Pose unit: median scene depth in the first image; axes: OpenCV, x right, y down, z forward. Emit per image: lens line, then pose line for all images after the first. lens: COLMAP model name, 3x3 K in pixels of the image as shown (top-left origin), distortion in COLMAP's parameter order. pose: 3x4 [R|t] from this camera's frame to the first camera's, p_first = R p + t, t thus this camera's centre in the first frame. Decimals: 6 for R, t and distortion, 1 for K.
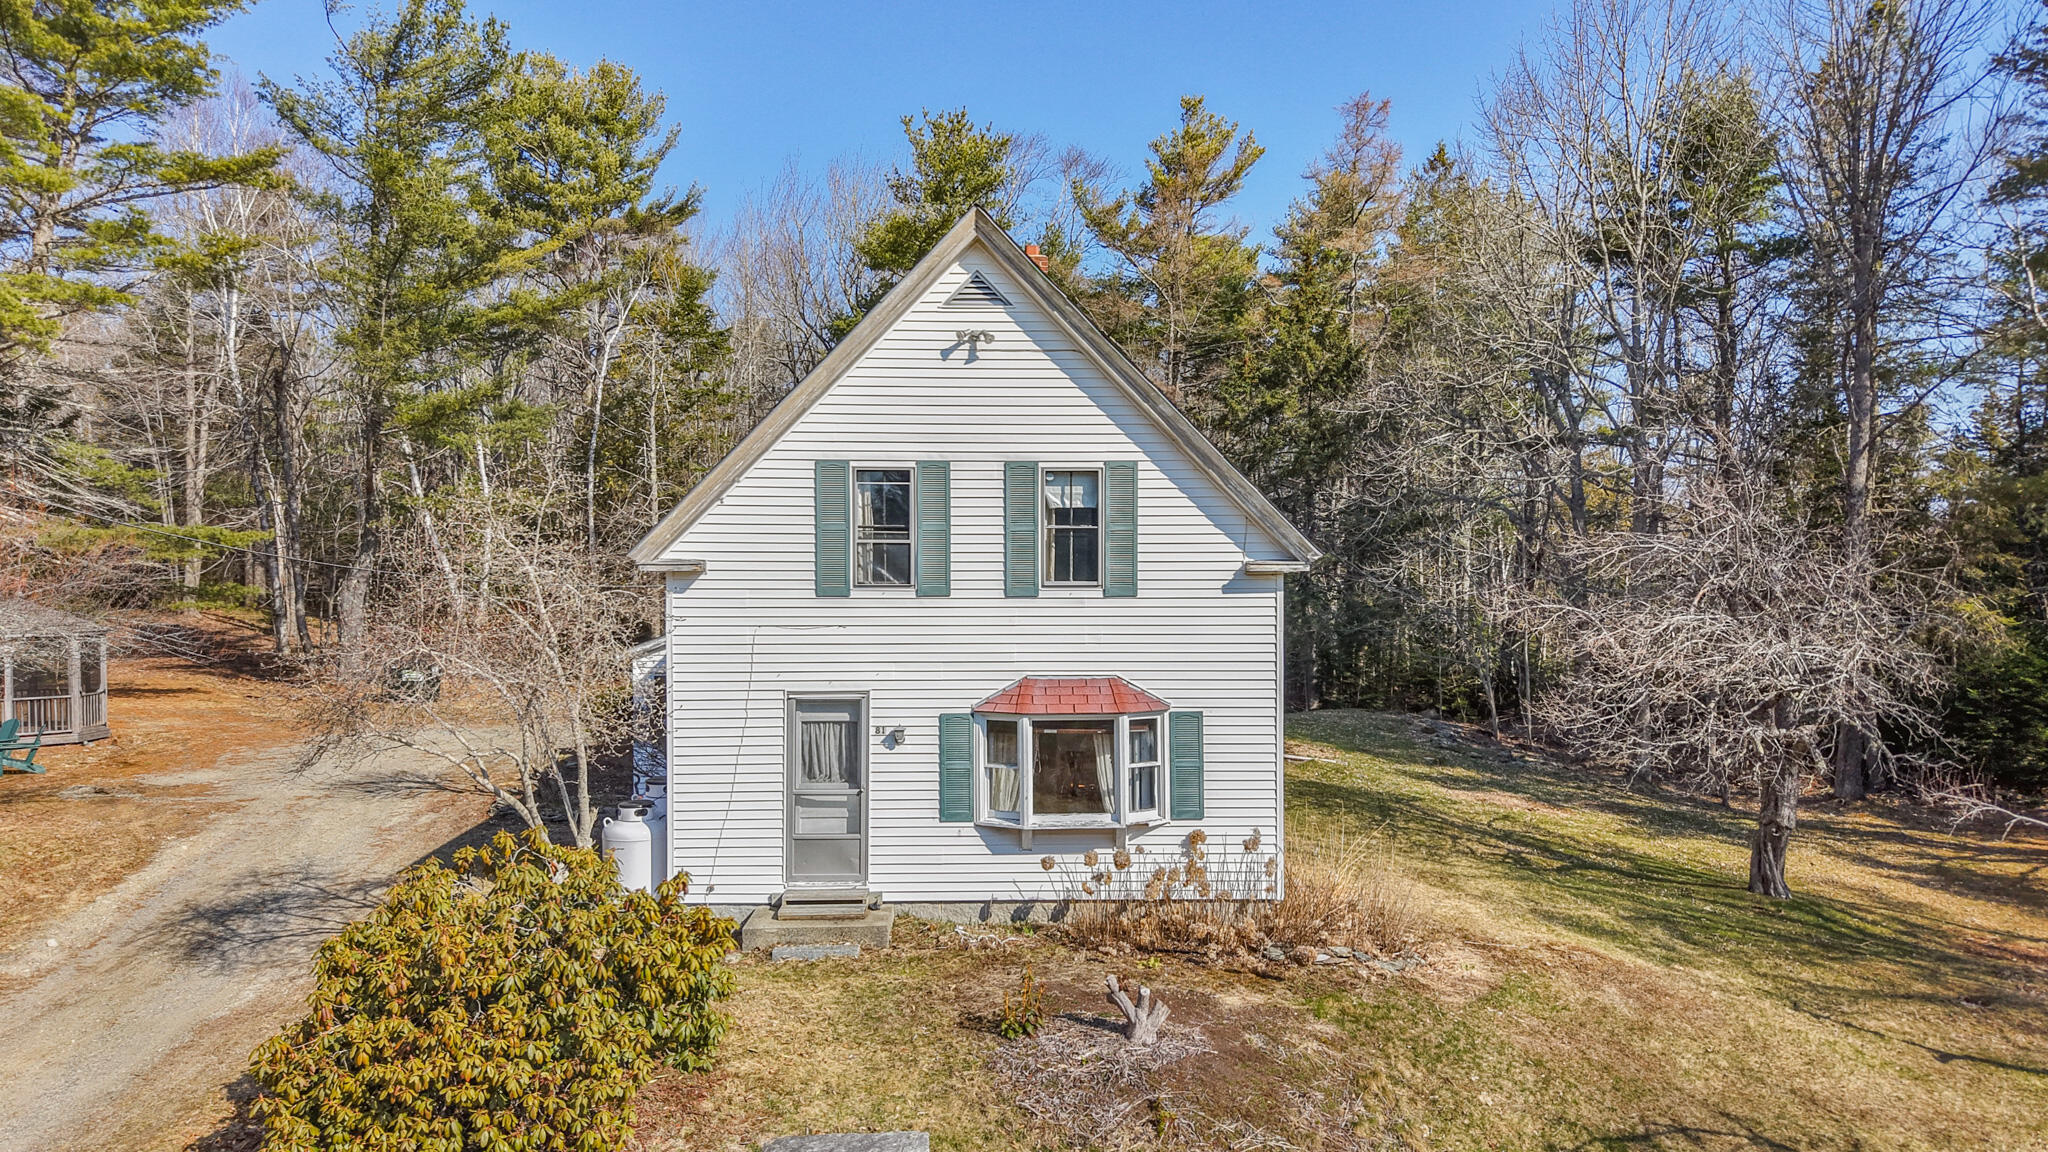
lens RADIAL K [[1381.0, 0, 1018.6], [0, 1381.0, 624.1], [0, 0, 1]] dist [0.006169, -0.001555]
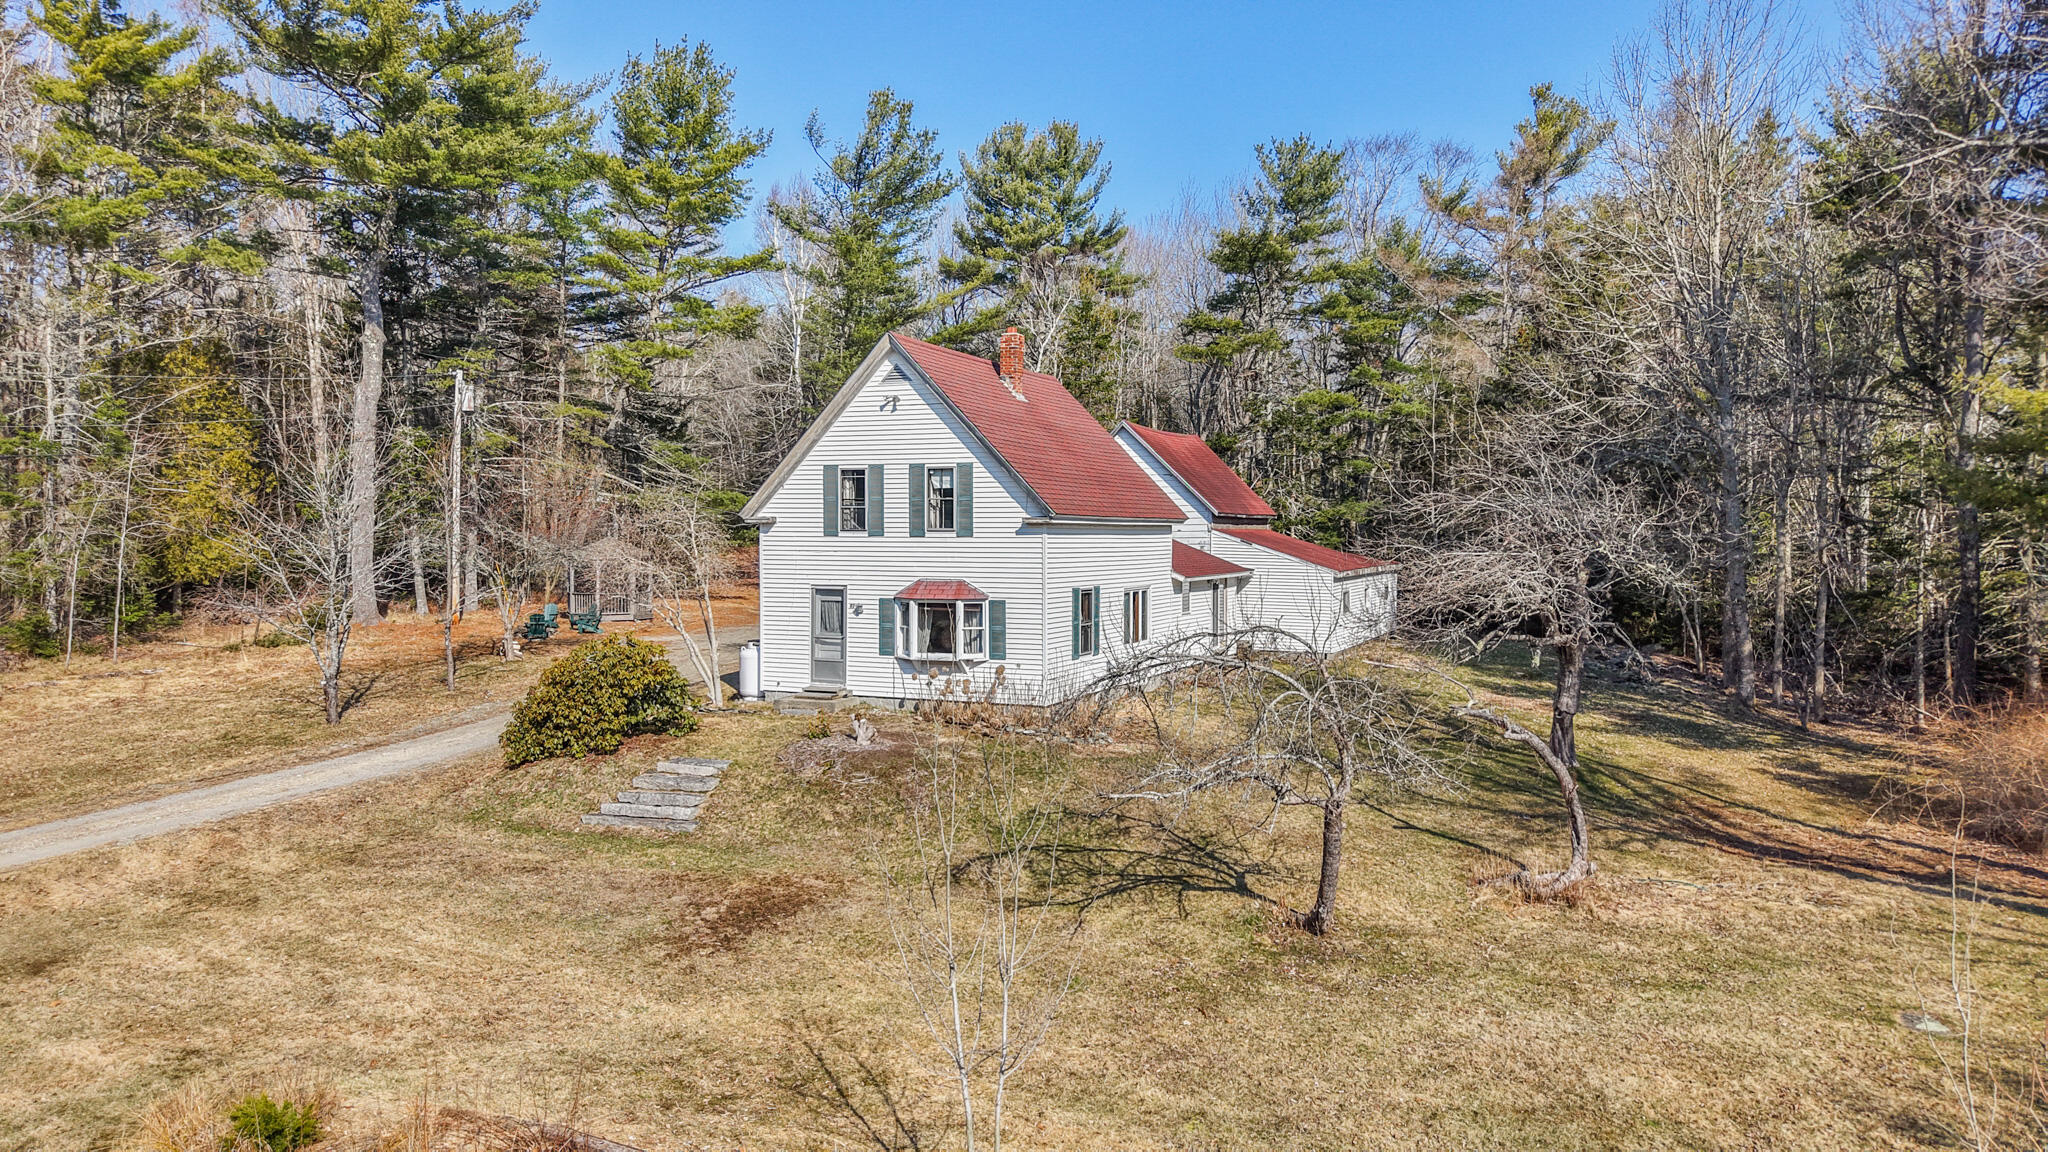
lens RADIAL K [[1322.2, 0, 1016.4], [0, 1322.2, 575.0], [0, 0, 1]] dist [0.039350, -0.045698]
pose [[0.901702, 0.015737, -0.432072, 0.893424], [-0.013302, 0.999874, 0.008657, 0.015381], [0.432154, -0.002059, 0.901798, -0.554131]]
